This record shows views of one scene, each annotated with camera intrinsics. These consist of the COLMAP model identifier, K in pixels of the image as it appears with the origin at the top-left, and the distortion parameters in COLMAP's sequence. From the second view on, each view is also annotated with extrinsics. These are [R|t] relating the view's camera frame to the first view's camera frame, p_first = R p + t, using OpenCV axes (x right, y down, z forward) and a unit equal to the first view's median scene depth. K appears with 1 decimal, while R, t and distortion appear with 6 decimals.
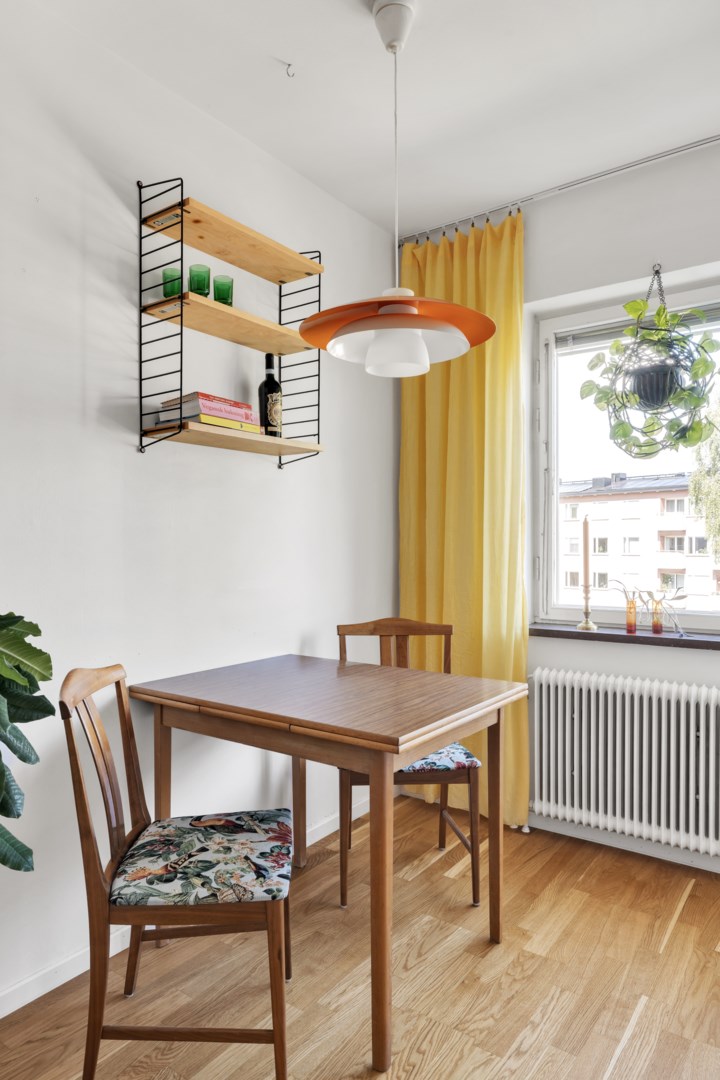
lens RADIAL K [[677.4, 0, 357.8], [0, 677.4, 559.7], [0, 0, 1]] dist [-0.003865, 0.001963]
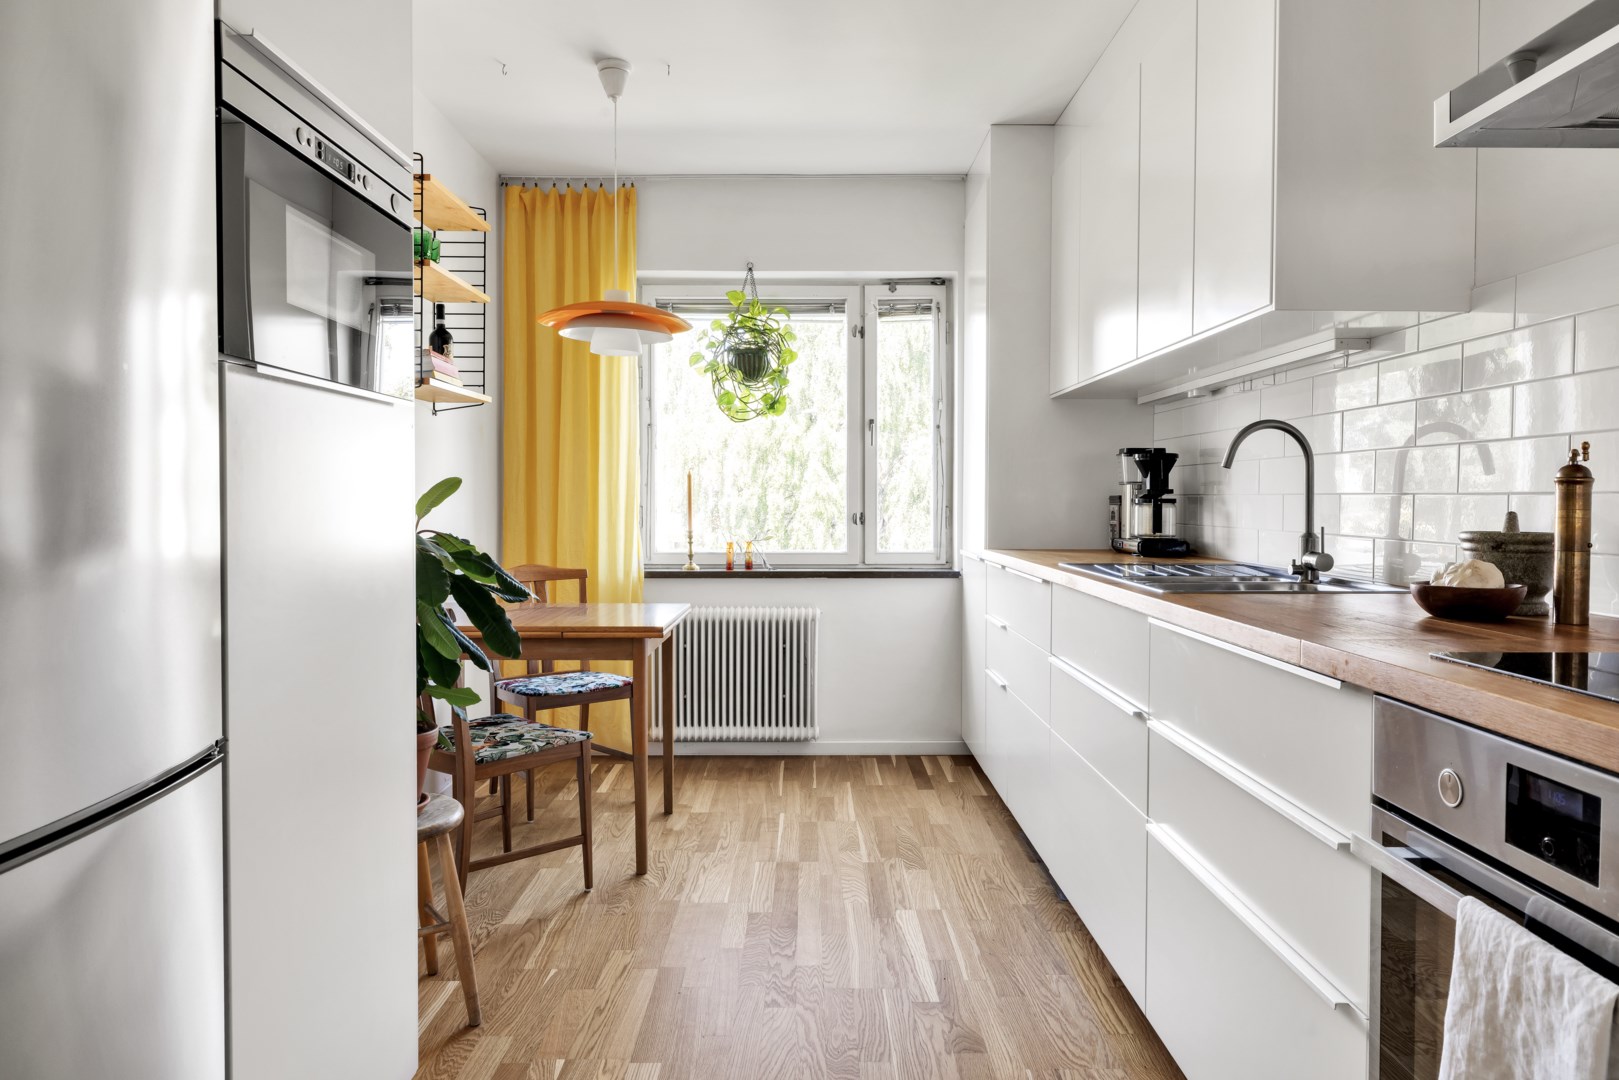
lens RADIAL K [[1087.3, 0, 809.5], [0, 1087.3, 540.0], [0, 0, 1]] dist [0.054370, 0.000150]
pose [[0.798653, -0.017041, 0.601551, -0.635790], [0.009240, 0.999828, 0.016056, 0.027550], [-0.601721, -0.007265, 0.798673, -0.606628]]
